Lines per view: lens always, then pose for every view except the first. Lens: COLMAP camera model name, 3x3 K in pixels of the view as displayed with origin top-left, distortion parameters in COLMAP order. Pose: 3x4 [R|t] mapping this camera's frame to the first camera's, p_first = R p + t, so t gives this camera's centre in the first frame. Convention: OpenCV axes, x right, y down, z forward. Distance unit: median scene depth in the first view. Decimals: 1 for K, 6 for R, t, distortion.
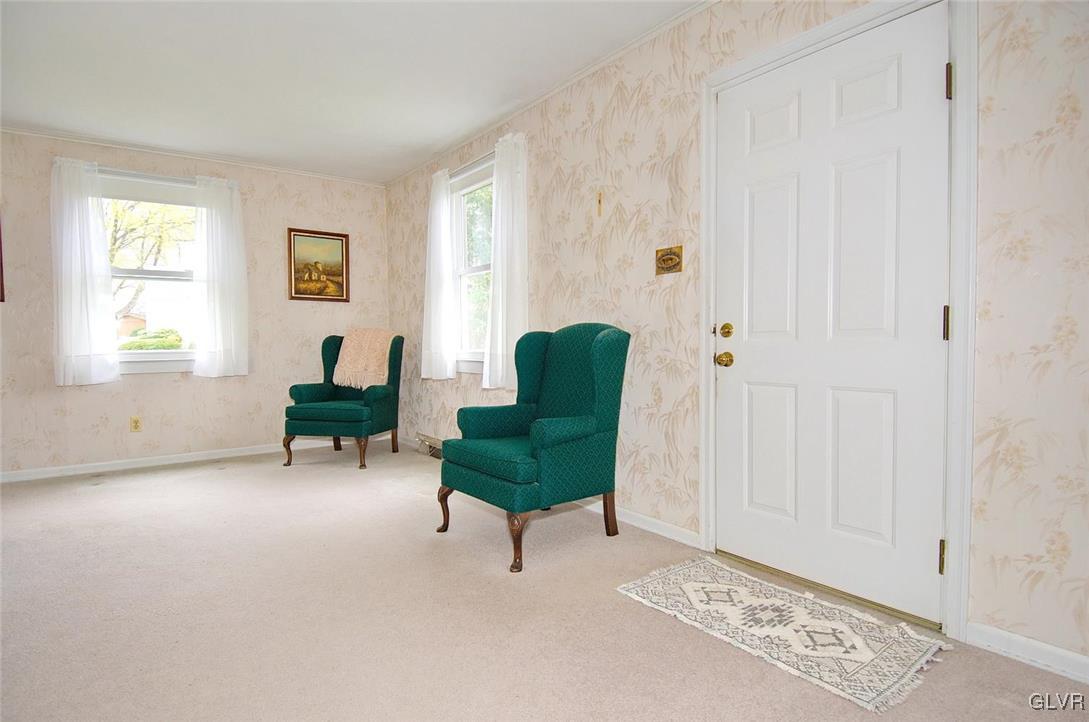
lens RADIAL K [[574.0, 0, 557.2], [0, 574.0, 358.3], [0, 0, 1]] dist [0.039205, -0.051833]
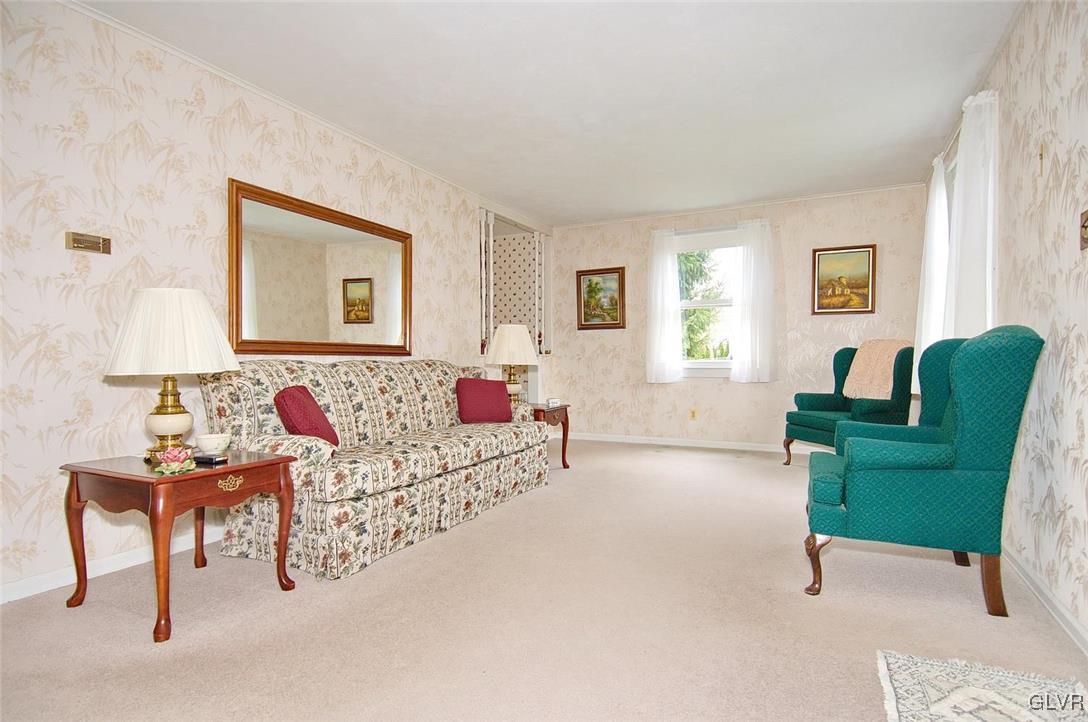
lens RADIAL K [[573.4, 0, 556.7], [0, 573.4, 358.3], [0, 0, 1]] dist [0.039205, -0.051833]
pose [[0.430467, 0.004995, -0.902593, 0.331921], [-0.027479, 0.999594, -0.007573, 0.000869], [0.902188, 0.028062, 0.430429, 0.112006]]
